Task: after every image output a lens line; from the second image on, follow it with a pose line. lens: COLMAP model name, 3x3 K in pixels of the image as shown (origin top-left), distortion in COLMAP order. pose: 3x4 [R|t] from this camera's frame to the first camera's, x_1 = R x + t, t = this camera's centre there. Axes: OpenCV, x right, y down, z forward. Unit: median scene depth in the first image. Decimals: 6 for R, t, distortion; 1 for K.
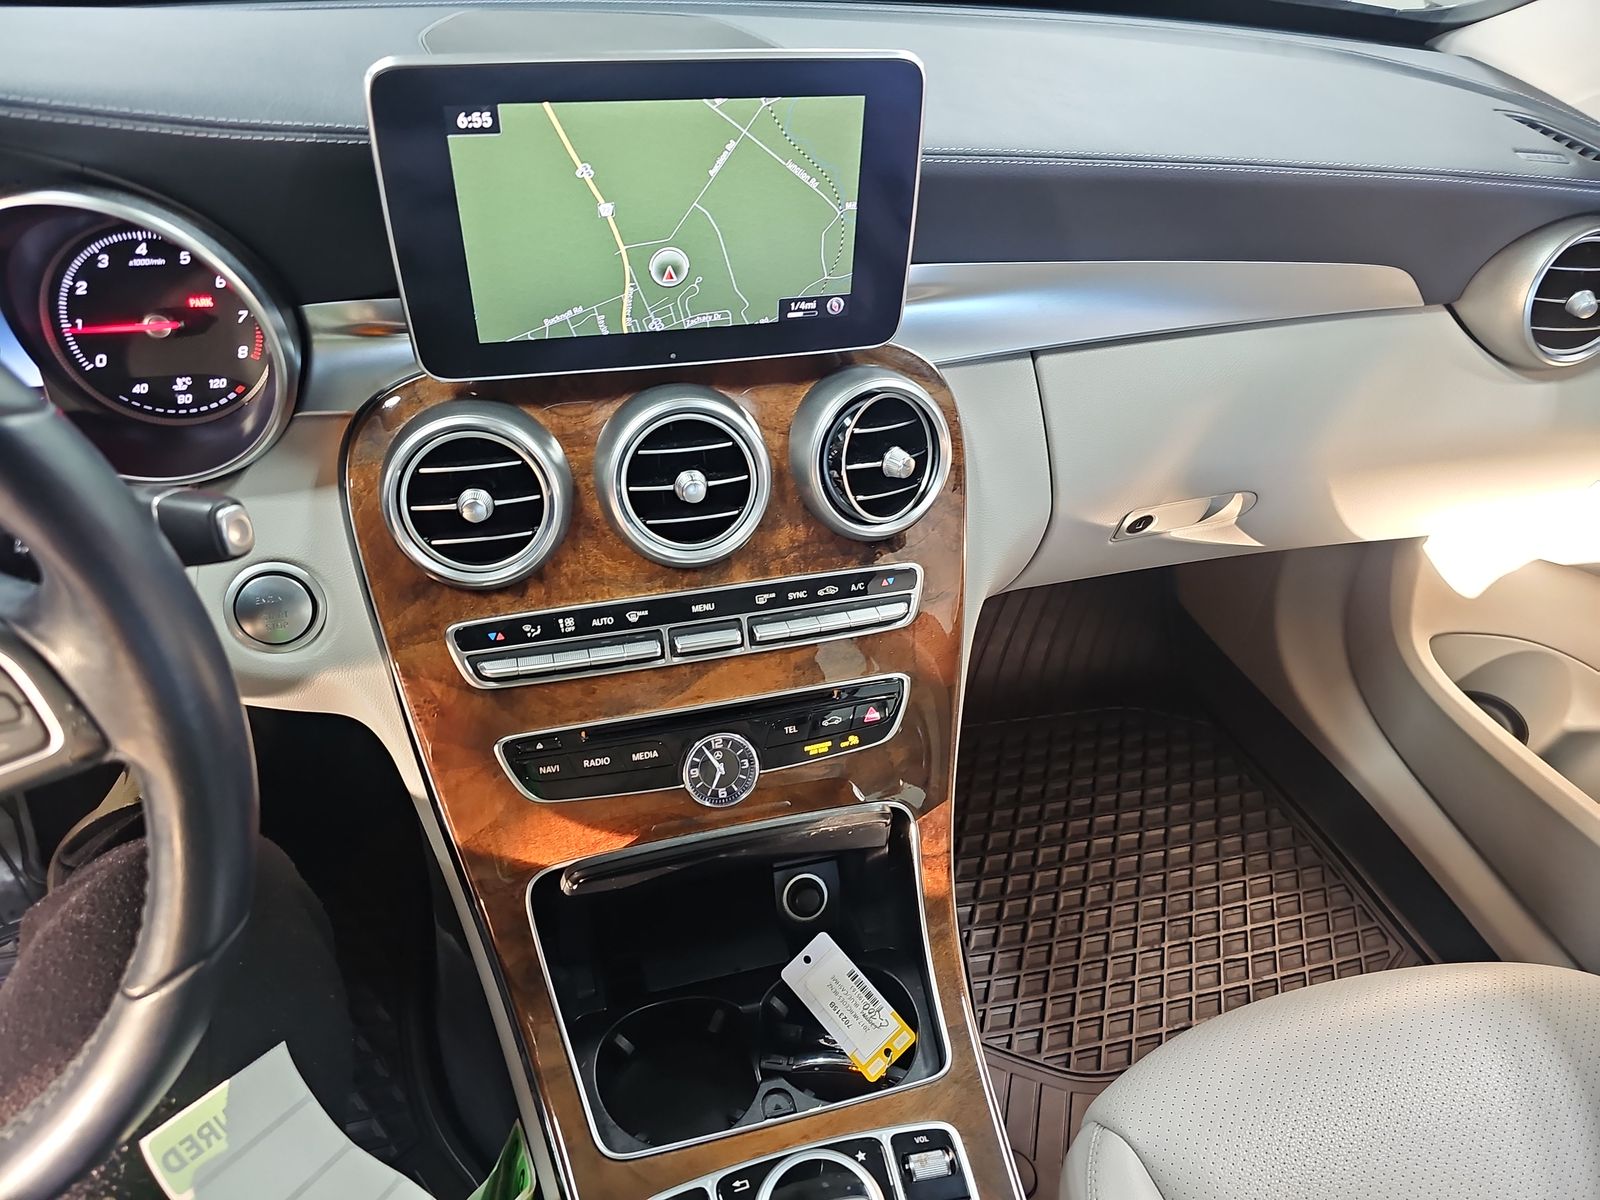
lens RADIAL K [[1076.4, 0, 794.3], [0, 1076.4, 602.5], [0, 0, 1]] dist [0.018686, -0.023226]
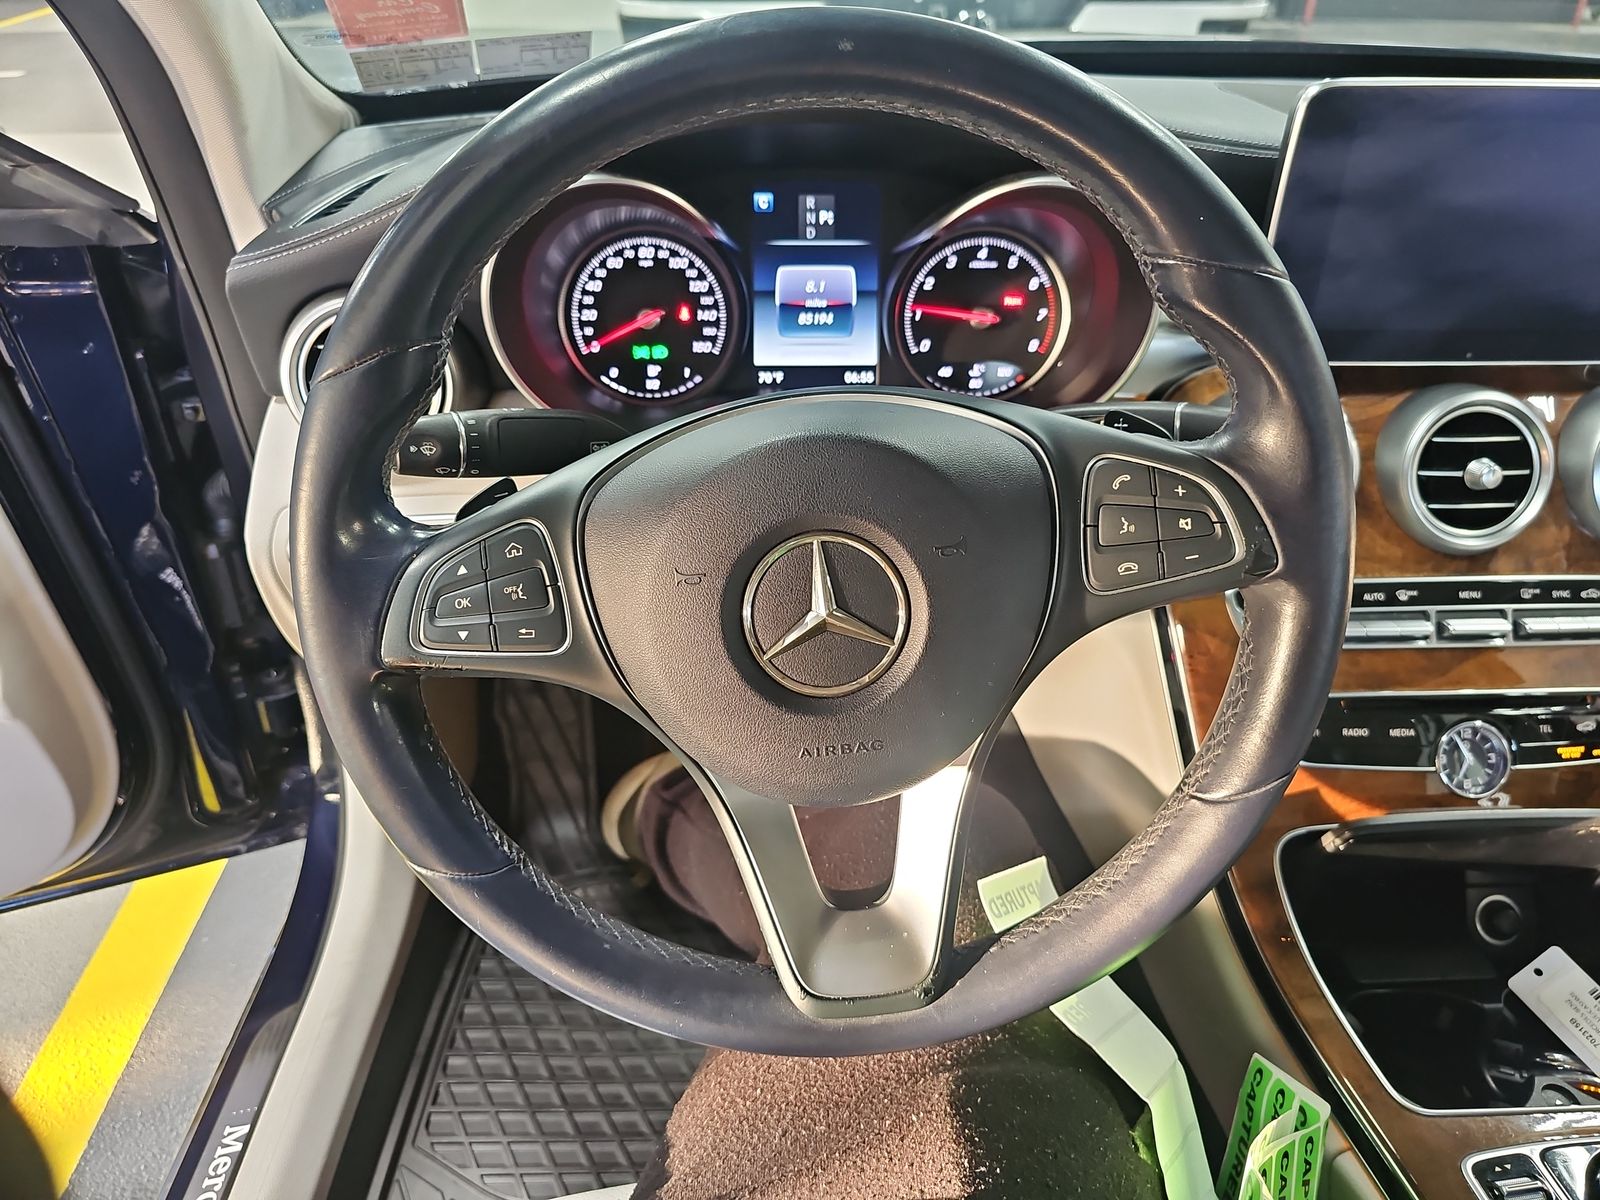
lens RADIAL K [[1076.4, 0, 799.4], [0, 1076.4, 587.8], [0, 0, 1]] dist [0.018686, -0.023226]
pose [[0.969168, 0.081455, -0.232547, -0.471881], [-0.109985, 0.987550, -0.112464, 0.186926], [0.220491, 0.134573, 0.966061, -0.142570]]
